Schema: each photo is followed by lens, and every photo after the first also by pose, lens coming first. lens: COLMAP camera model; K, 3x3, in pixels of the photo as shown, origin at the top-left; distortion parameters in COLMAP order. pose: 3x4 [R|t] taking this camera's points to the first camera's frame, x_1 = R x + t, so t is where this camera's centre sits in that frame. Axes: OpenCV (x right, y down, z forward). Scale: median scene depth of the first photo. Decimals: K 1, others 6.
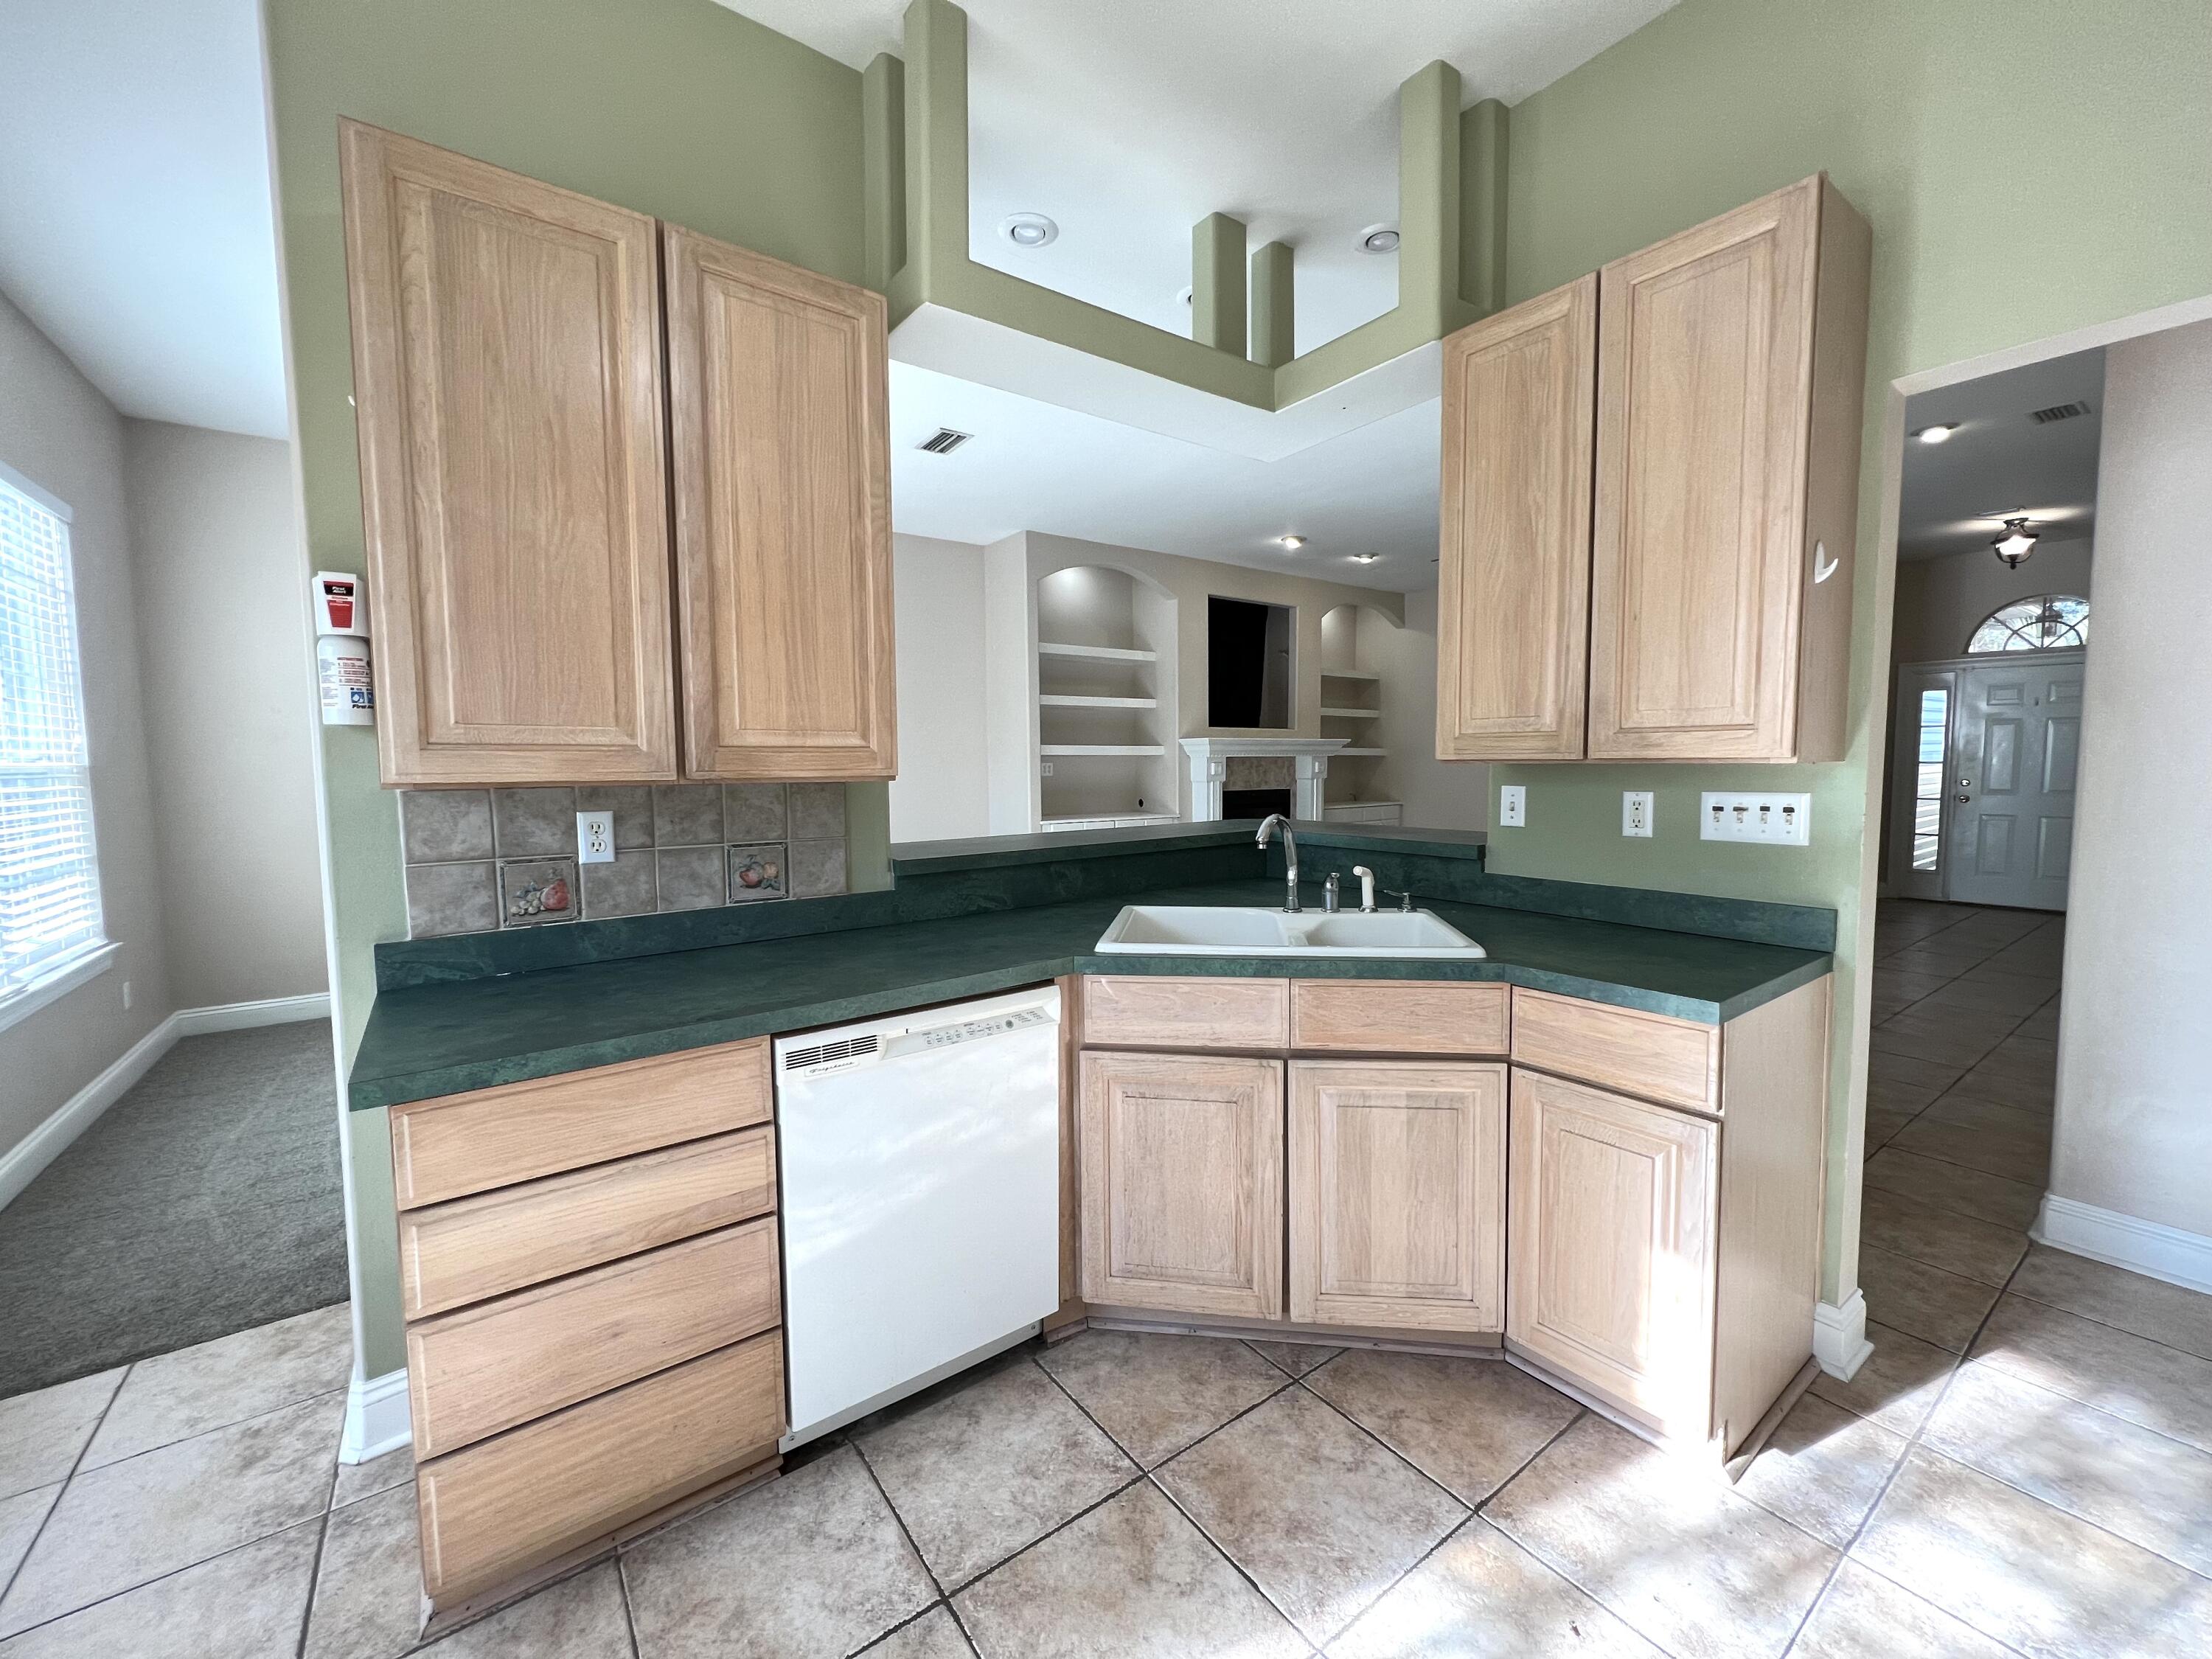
lens RADIAL K [[883.6, 0, 1102.1], [0, 883.6, 820.3], [0, 0, 1]] dist [-0.001969, 0.000565]
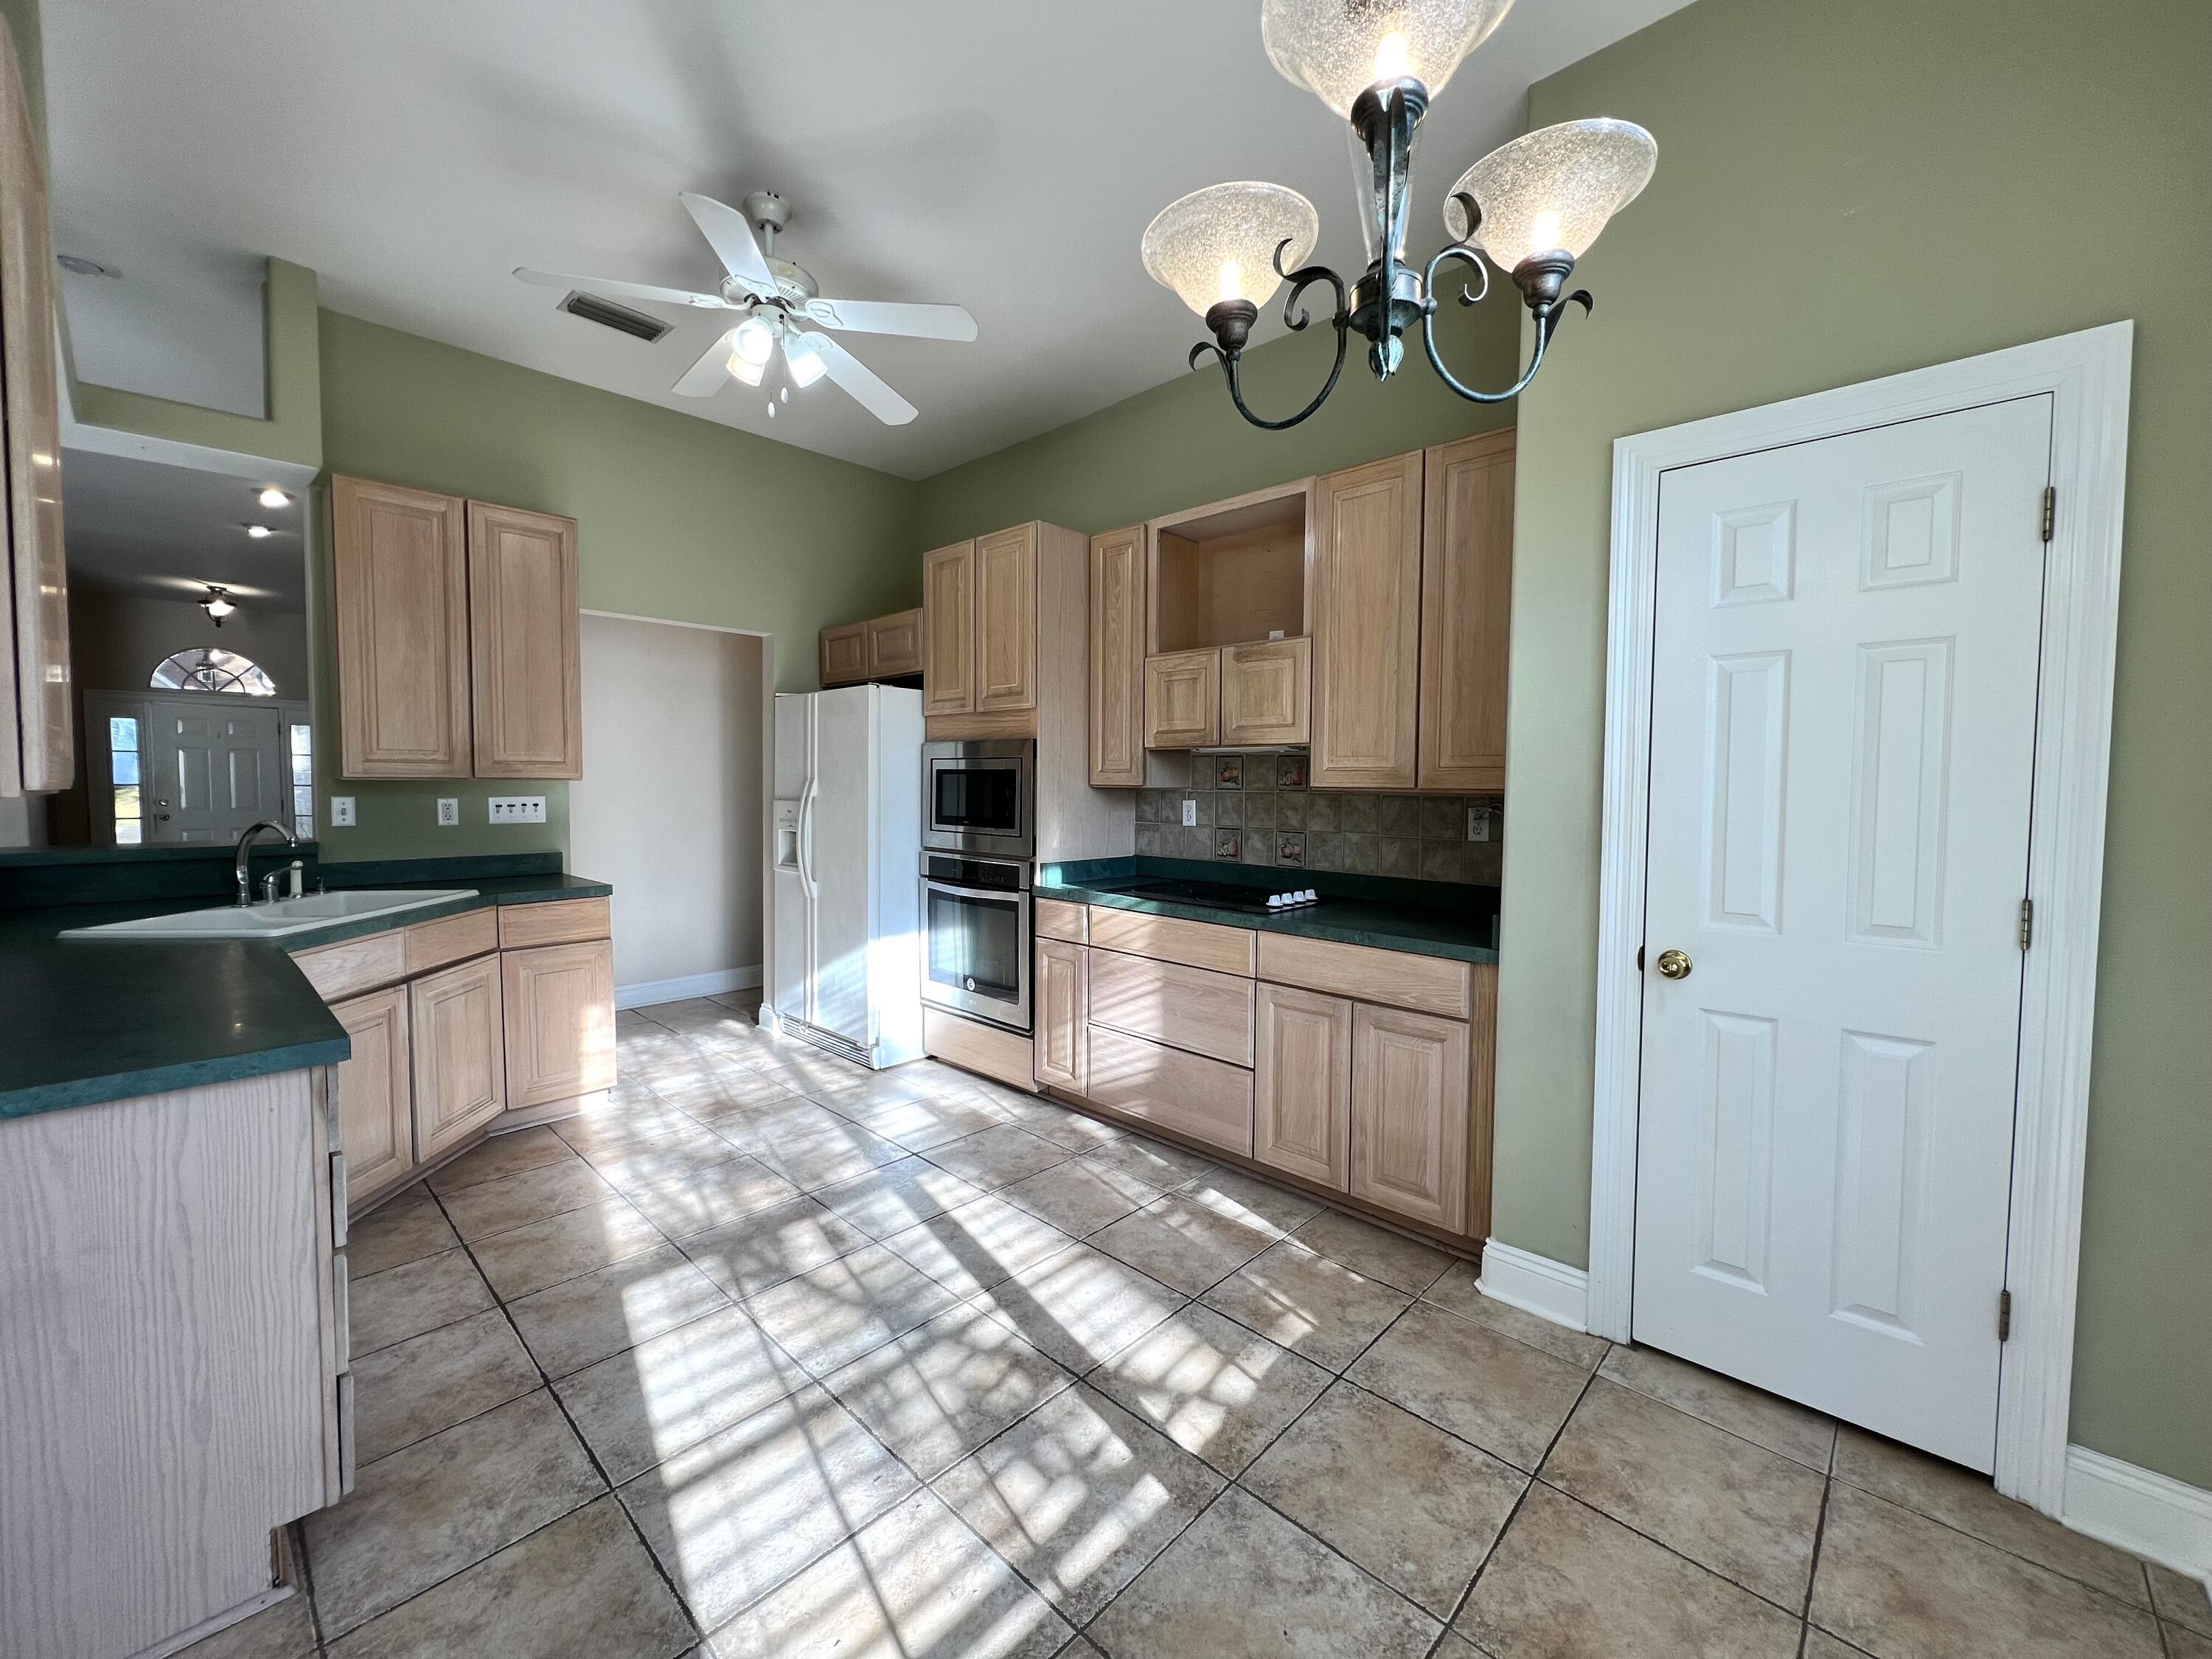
lens RADIAL K [[883.6, 0, 1096.0], [0, 883.6, 823.0], [0, 0, 1]] dist [-0.001969, 0.000565]
pose [[-0.182494, -0.040155, 0.982387, -1.352983], [0.064233, 0.996544, 0.052666, 0.005271], [-0.981107, 0.072713, -0.179284, 0.124892]]
